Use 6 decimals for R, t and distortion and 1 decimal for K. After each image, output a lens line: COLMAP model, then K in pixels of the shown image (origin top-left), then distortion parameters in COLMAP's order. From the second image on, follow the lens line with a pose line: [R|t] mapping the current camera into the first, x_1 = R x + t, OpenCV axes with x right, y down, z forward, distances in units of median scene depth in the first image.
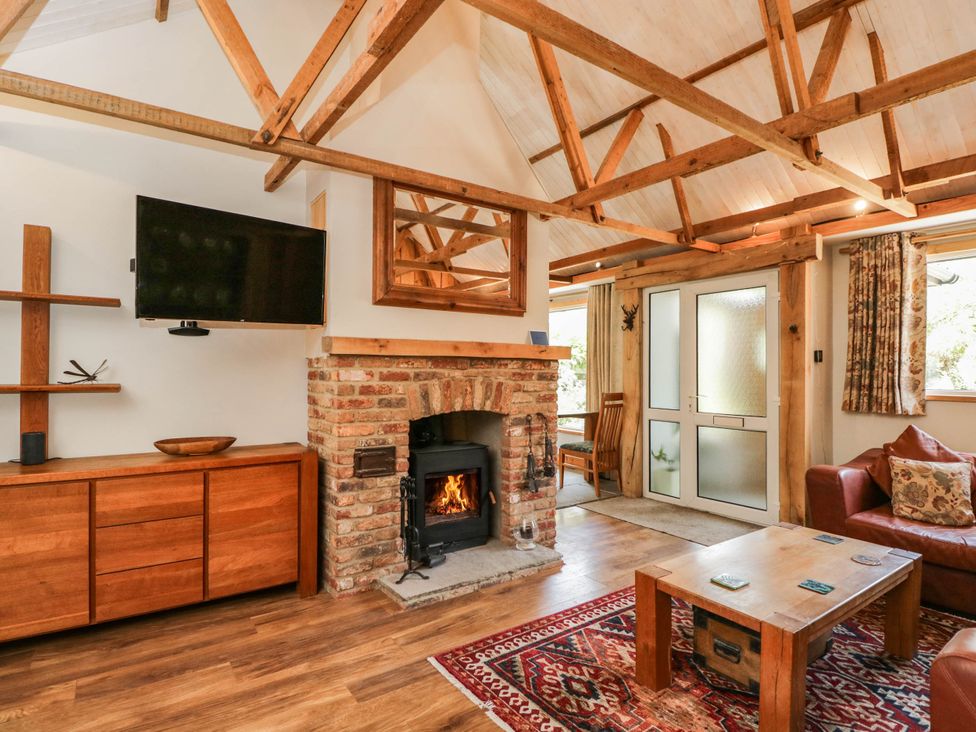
lens RADIAL K [[522.2, 0, 487.0], [0, 522.2, 369.8], [0, 0, 1]] dist [-0.018105, -0.004674]
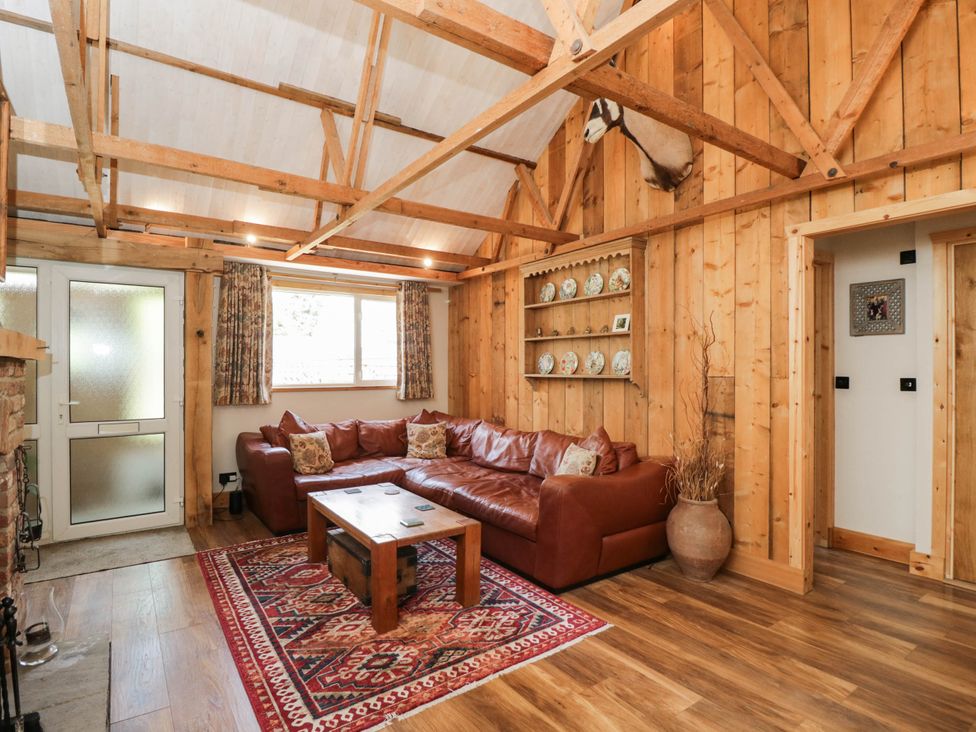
lens RADIAL K [[522.2, 0, 483.1], [0, 522.2, 368.0], [0, 0, 1]] dist [-0.018105, -0.004674]
pose [[-0.019761, -0.008483, 0.999769, -0.746651], [-0.001703, 0.999963, 0.008451, -0.024534], [-0.999803, -0.001536, -0.019775, 0.636827]]
